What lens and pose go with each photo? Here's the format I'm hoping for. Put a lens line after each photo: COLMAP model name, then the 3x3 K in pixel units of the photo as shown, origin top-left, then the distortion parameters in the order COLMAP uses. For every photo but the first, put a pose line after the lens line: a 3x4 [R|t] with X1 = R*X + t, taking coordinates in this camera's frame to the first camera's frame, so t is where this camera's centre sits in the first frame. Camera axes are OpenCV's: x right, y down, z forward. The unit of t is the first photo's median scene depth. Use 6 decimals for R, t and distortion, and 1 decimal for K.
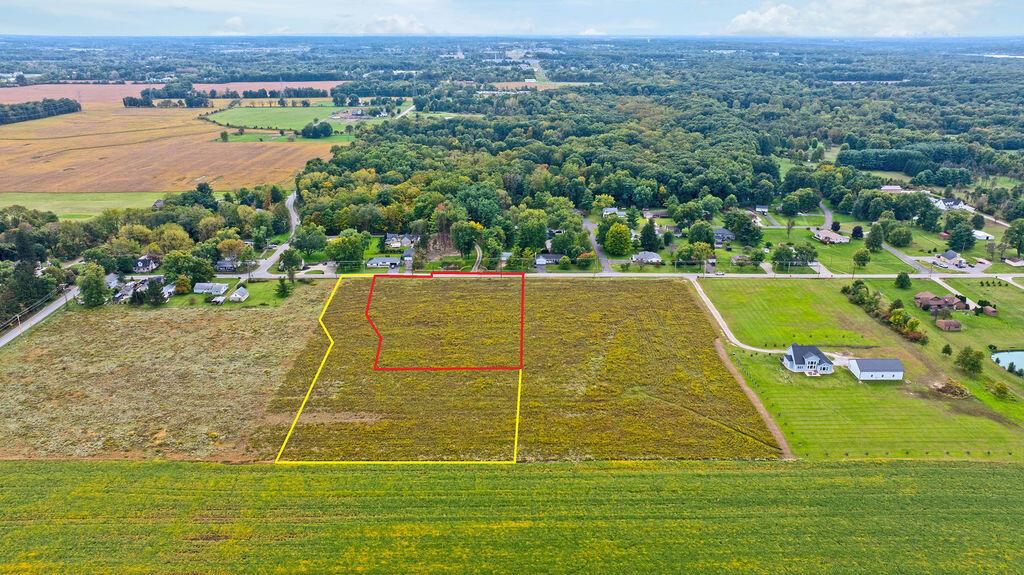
lens RADIAL K [[715.5, 0, 518.3], [0, 715.5, 284.5], [0, 0, 1]] dist [-0.015021, 0.000770]
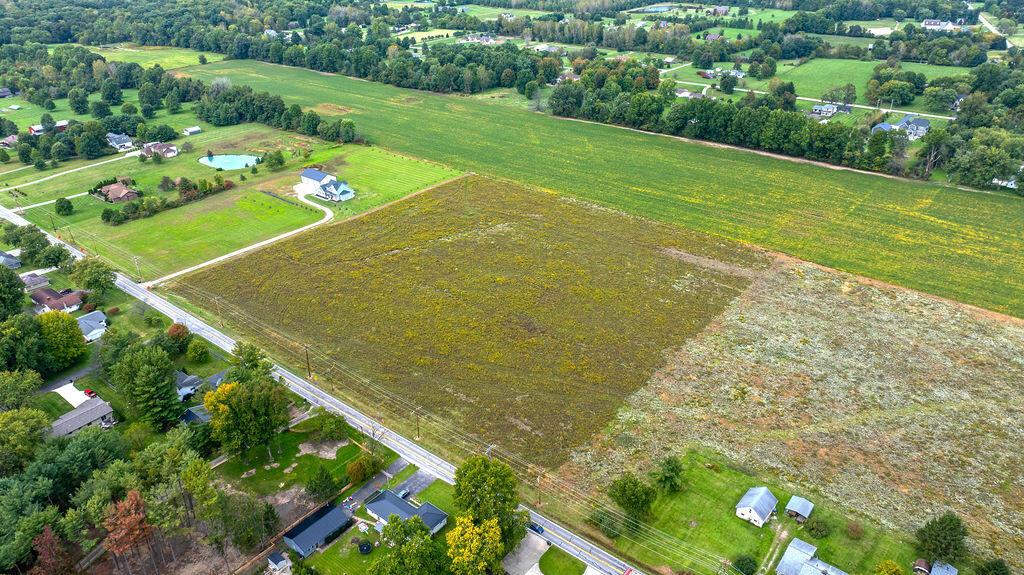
lens RADIAL K [[727.5, 0, 512.0], [0, 727.5, 287.5], [0, 0, 1]] dist [-0.050351, 0.070858]
pose [[-0.764317, -0.291001, 0.575445, -0.625927], [0.225640, 0.715276, 0.661413, -0.554886], [-0.604074, 0.635373, -0.481036, 1.547367]]
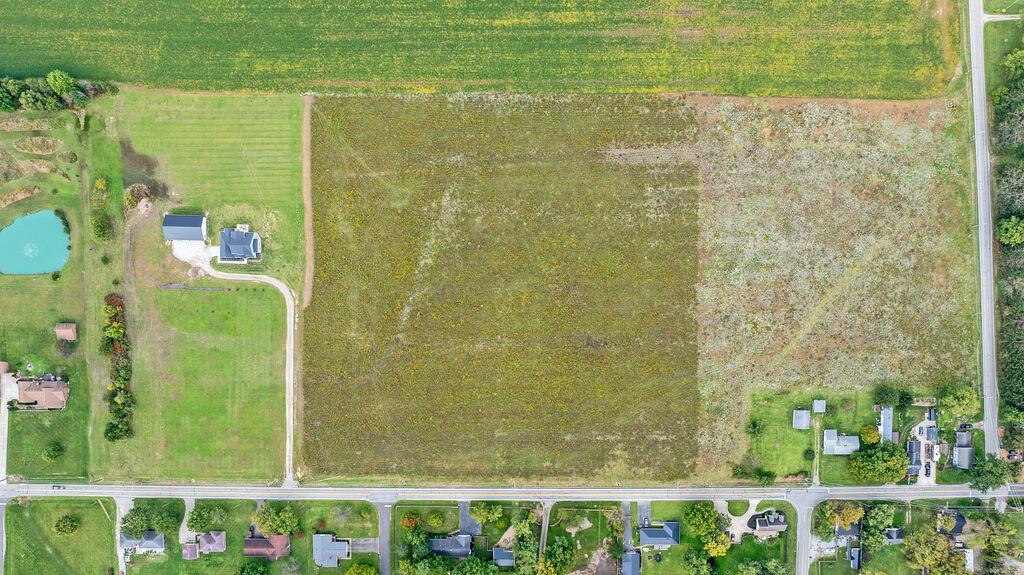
lens RADIAL K [[756.0, 0, 512.1], [0, 756.0, 291.2], [0, 0, 1]] dist [-0.010004, -0.009002]
pose [[-0.999786, -0.019453, 0.006971, -0.032198], [0.014221, -0.402964, 0.915105, -1.005015], [-0.014992, 0.915009, 0.403154, 0.585975]]
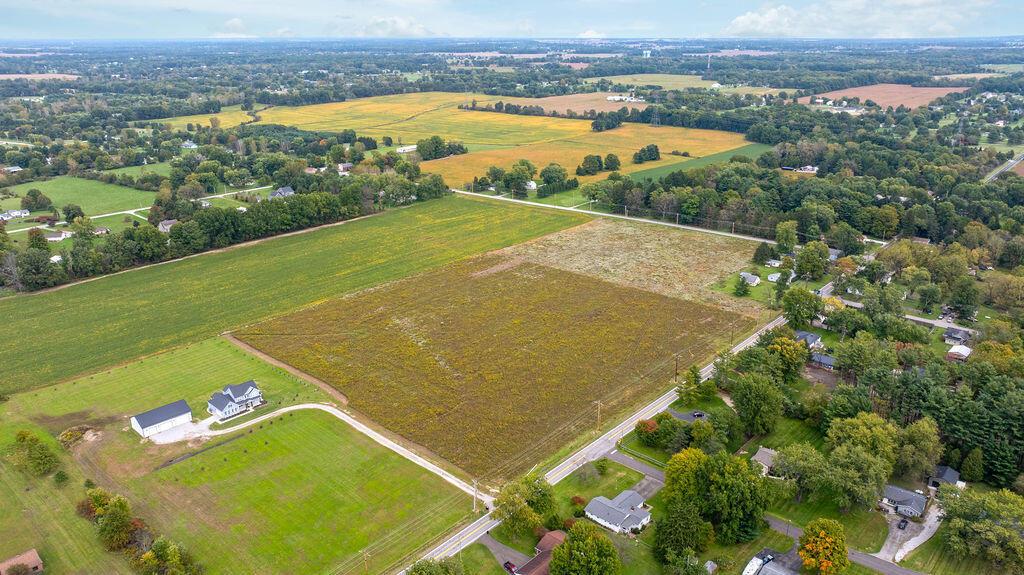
lens RADIAL K [[756.0, 0, 512.1], [0, 756.0, 291.2], [0, 0, 1]] dist [-0.010004, -0.009002]
pose [[-0.678397, 0.241044, -0.694029, 0.803785], [-0.244326, 0.816865, 0.522529, -0.596308], [0.692880, 0.524051, -0.495265, 1.654723]]
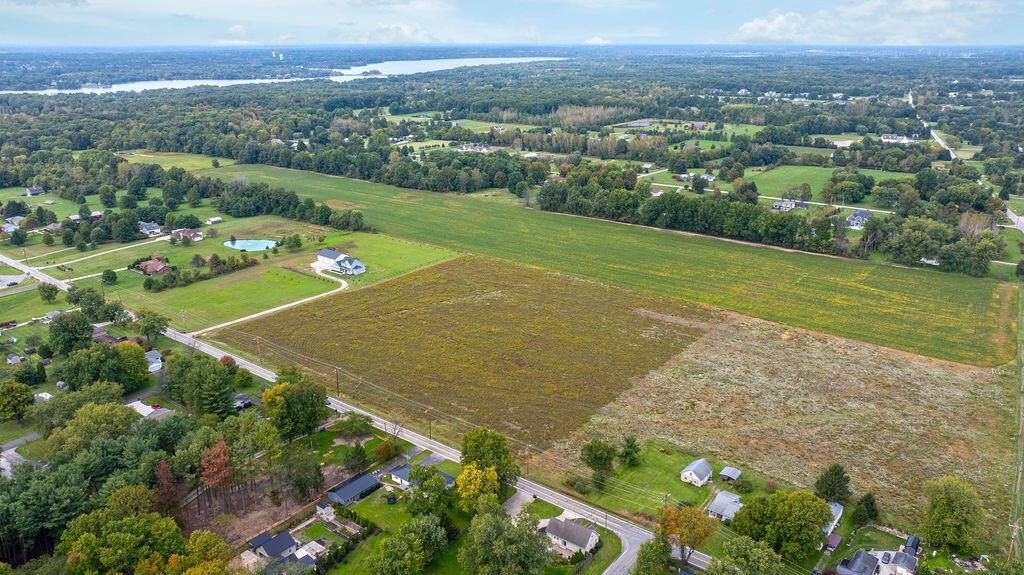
lens RADIAL K [[756.0, 0, 512.1], [0, 756.0, 291.2], [0, 0, 1]] dist [-0.010004, -0.009002]
pose [[-0.772055, -0.201176, 0.602875, -0.782912], [0.214729, 0.810233, 0.545357, -0.619683], [-0.598182, 0.550500, -0.582346, 1.731010]]
